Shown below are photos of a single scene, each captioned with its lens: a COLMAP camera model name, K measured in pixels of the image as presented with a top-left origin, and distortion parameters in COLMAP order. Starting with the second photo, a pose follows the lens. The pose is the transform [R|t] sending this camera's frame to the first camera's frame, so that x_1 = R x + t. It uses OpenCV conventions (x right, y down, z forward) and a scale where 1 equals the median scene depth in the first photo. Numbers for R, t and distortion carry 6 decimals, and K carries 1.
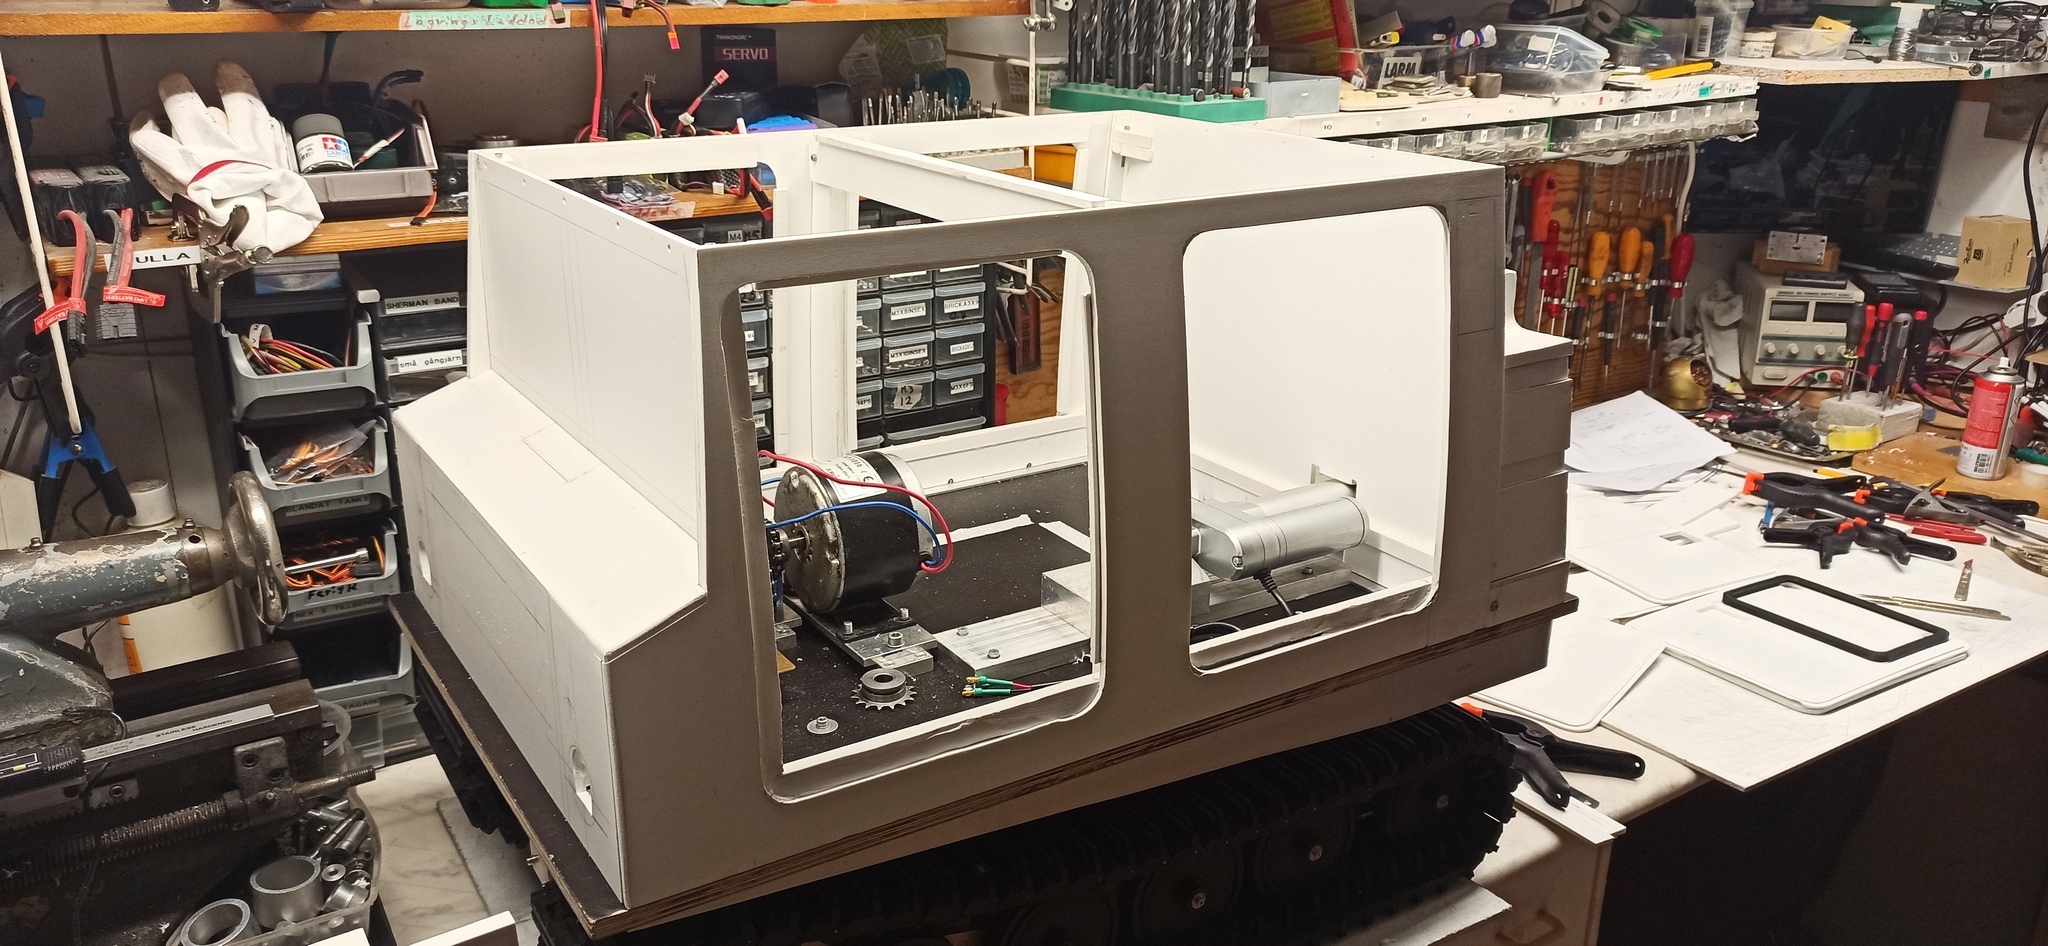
lens RADIAL K [[1498.3, 0, 1025.6], [0, 1498.3, 476.9], [0, 0, 1]] dist [0.052186, -0.053540]
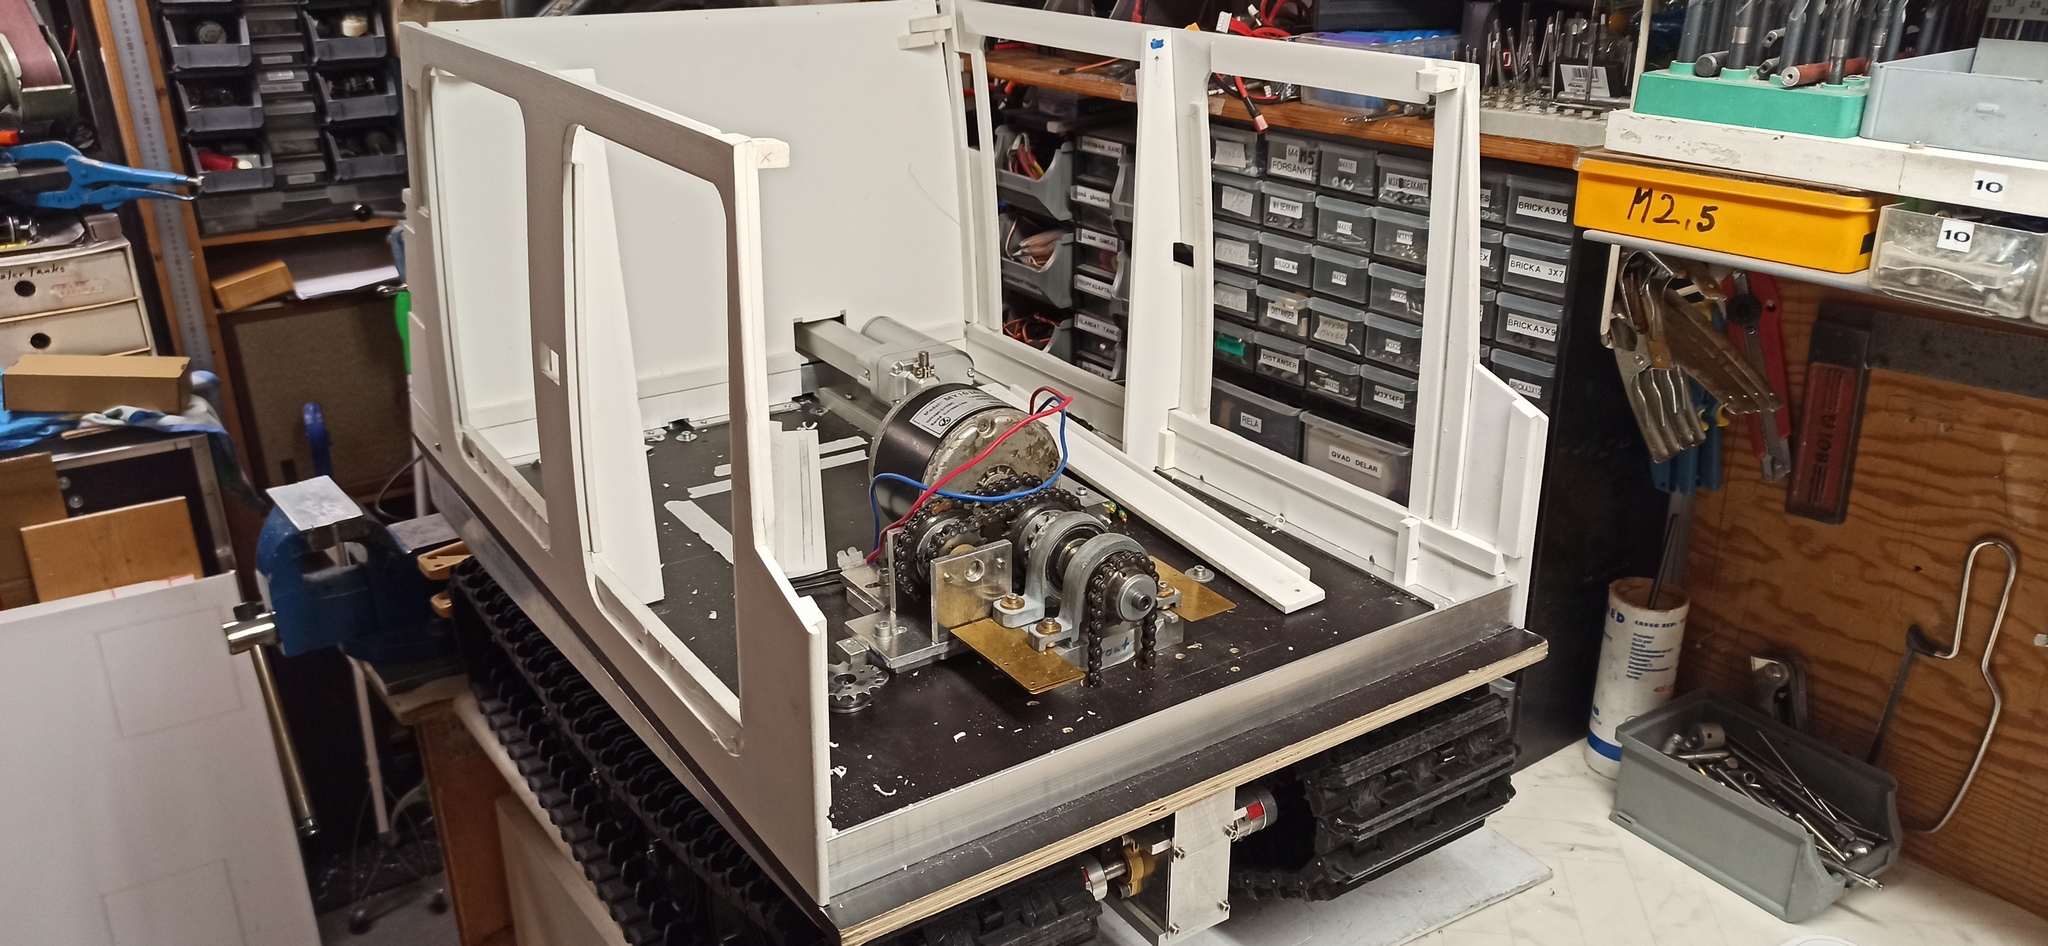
lens RADIAL K [[1498.3, 0, 1059.1], [0, 1498.3, 486.2], [0, 0, 1]] dist [0.052186, -0.053540]
pose [[0.067663, 0.363521, -0.929126, 0.430967], [-0.343314, 0.882873, 0.320423, -0.136418], [0.936780, 0.297301, 0.184539, 0.465728]]
